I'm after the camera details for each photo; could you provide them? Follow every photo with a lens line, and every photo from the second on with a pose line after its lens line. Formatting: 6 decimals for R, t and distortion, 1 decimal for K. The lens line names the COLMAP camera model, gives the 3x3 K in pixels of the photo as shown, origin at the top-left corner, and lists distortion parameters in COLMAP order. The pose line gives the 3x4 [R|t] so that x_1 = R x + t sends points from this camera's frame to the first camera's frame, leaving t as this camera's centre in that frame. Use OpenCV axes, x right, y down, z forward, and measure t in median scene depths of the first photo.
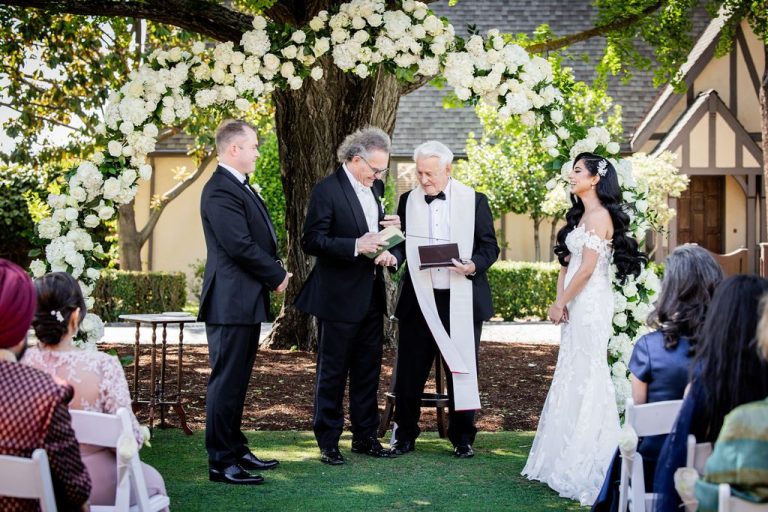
lens RADIAL K [[1347.7, 0, 385.5], [0, 1347.7, 205.6], [0, 0, 1]] dist [-0.006773, 0.007612]
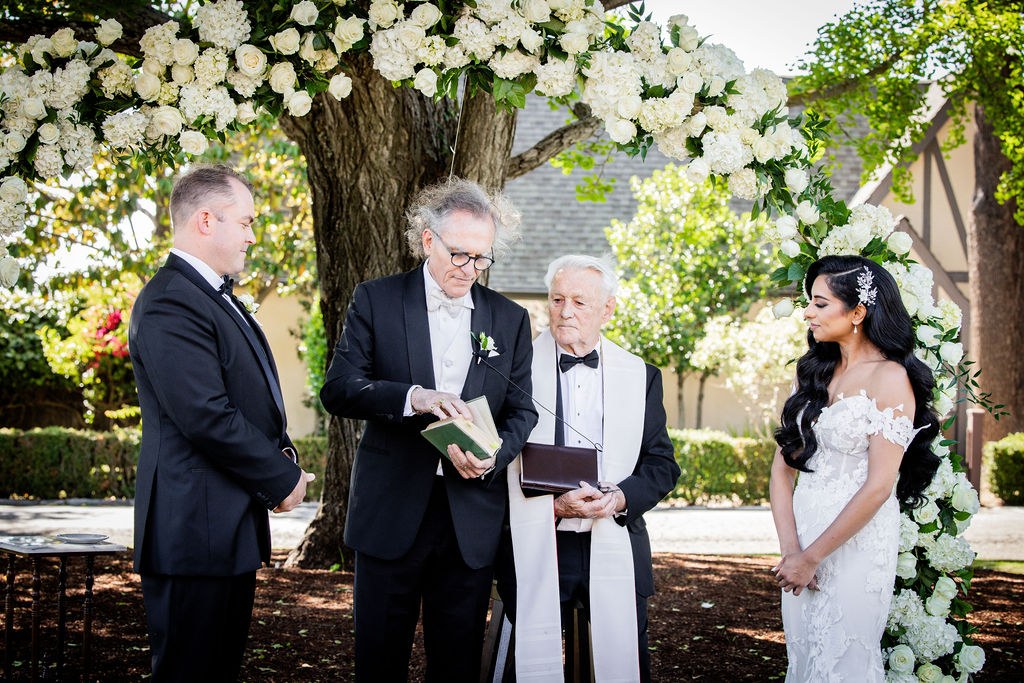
lens RADIAL K [[1478.1, 0, 545.0], [0, 1478.1, 342.1], [0, 0, 1]] dist [-0.093620, 0.063985]
pose [[0.999318, 0.017693, 0.032406, 0.011344], [-0.017368, 0.999796, -0.010284, 0.004629], [-0.032581, 0.009714, 0.999422, 0.430243]]
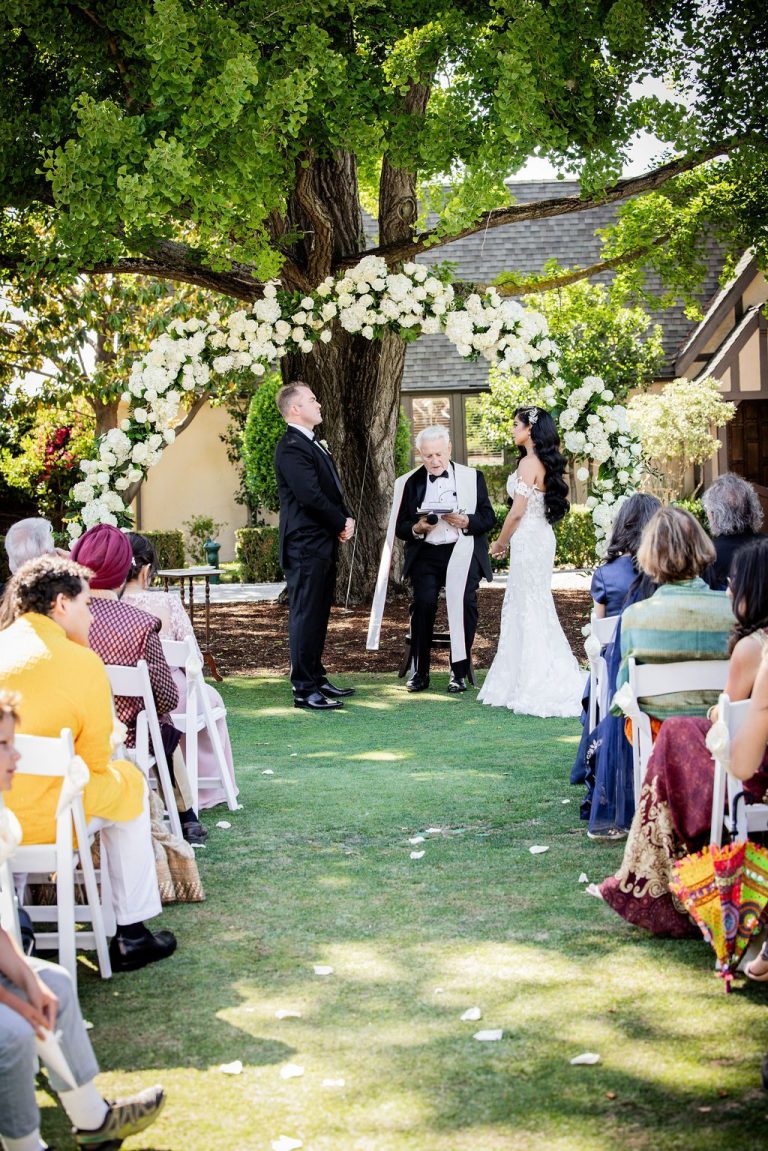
lens RADIAL K [[1661.4, 0, 384.0], [0, 1661.4, 575.5], [0, 0, 1]] dist [-0.093620, 0.063985]
pose [[0.999157, -0.038342, -0.014649, 0.006859], [0.039400, 0.995978, 0.080471, -0.013751], [0.011505, -0.080981, 0.996649, -0.316200]]
